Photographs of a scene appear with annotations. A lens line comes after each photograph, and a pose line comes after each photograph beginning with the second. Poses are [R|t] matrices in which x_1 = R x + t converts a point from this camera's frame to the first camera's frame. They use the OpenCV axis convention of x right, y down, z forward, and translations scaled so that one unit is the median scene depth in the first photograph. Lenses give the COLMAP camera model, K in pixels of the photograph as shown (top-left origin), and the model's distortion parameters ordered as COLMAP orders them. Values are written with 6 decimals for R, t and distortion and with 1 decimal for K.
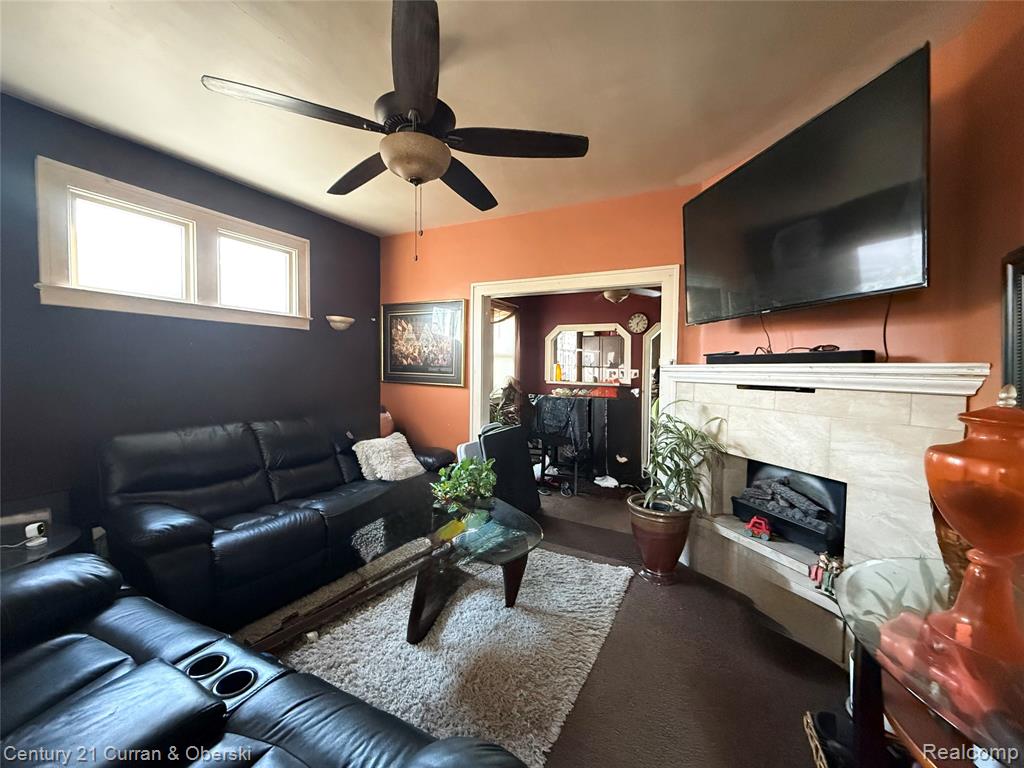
lens RADIAL K [[411.2, 0, 512.0], [0, 411.2, 384.0], [0, 0, 1]] dist [0.000361, -0.000184]
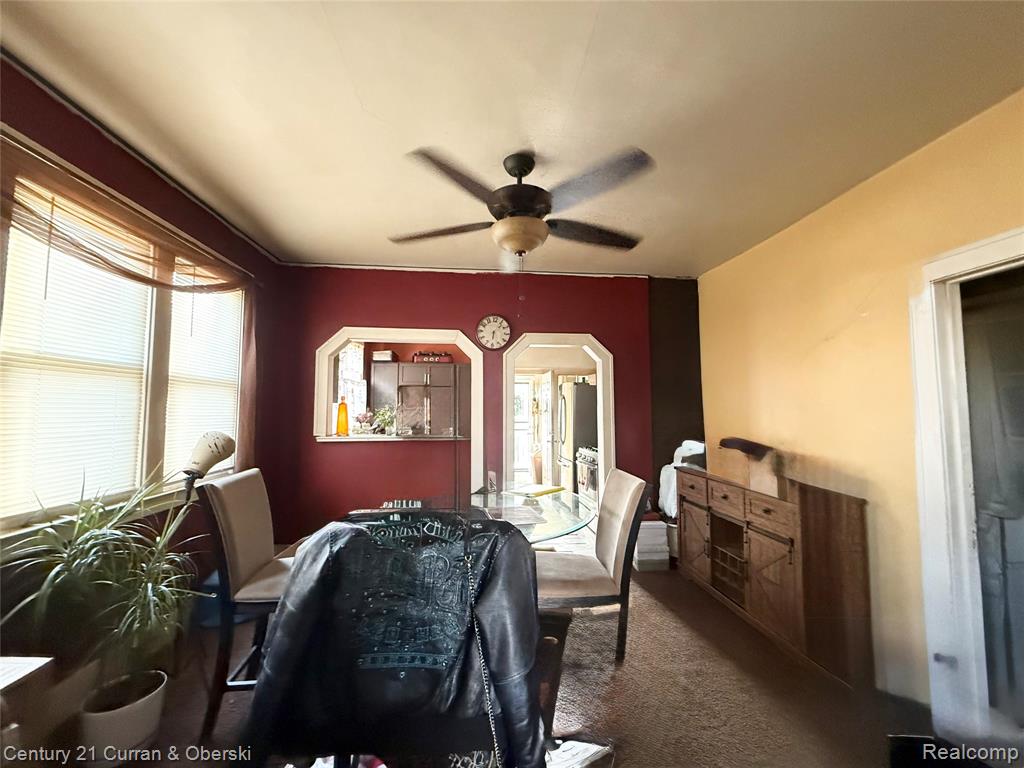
lens RADIAL K [[411.2, 0, 512.0], [0, 411.2, 384.0], [0, 0, 1]] dist [0.000361, -0.000184]
pose [[0.845795, 0.026045, 0.532872, 0.018558], [0.028822, 0.995118, -0.094385, -0.018724], [-0.532729, 0.095189, 0.840915, 0.501834]]
